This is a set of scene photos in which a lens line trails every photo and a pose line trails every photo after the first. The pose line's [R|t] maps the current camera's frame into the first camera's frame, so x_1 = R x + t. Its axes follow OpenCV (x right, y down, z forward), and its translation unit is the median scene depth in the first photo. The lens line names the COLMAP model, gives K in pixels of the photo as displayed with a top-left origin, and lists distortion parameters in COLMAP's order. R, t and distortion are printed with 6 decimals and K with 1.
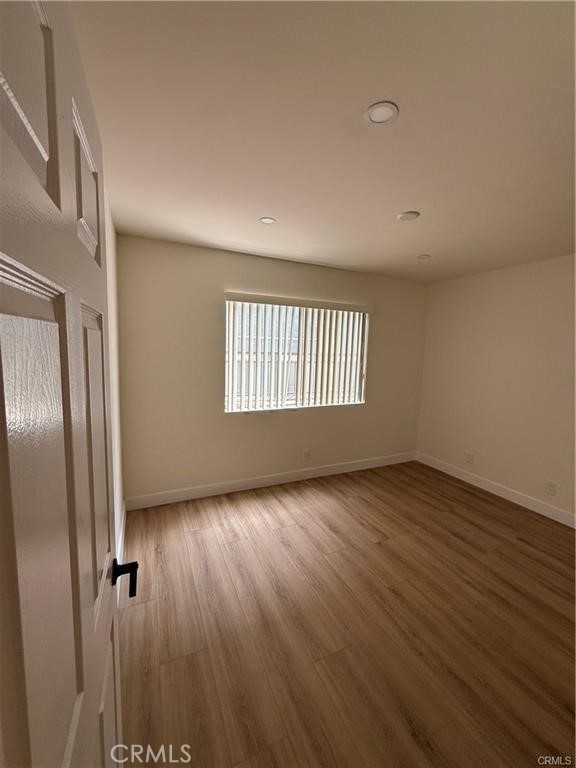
lens RADIAL K [[306.8, 0, 292.9], [0, 306.8, 383.6], [0, 0, 1]] dist [-0.001669, 0.000224]
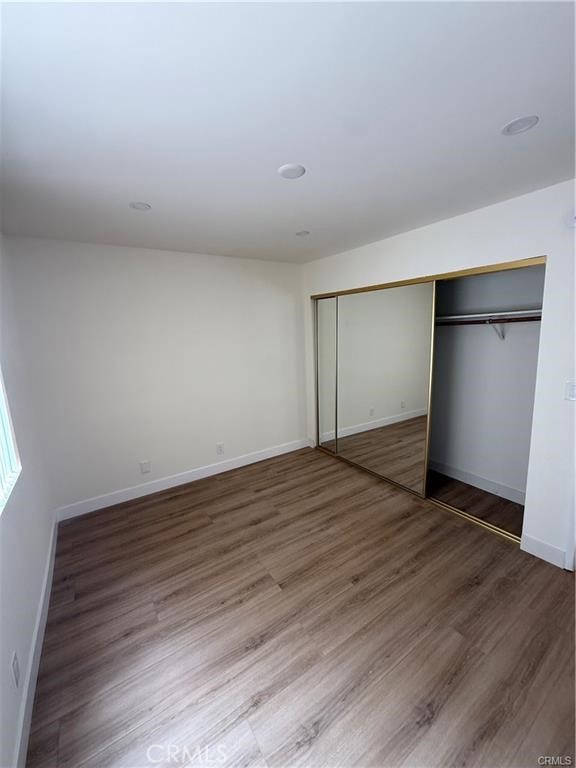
lens RADIAL K [[306.8, 0, 292.9], [0, 306.8, 376.7], [0, 0, 1]] dist [-0.001669, 0.000224]
pose [[-0.134036, -0.175046, 0.975394, -0.365955], [0.159214, 0.967685, 0.195542, -0.139897], [-0.978103, 0.181506, -0.101835, 0.864834]]
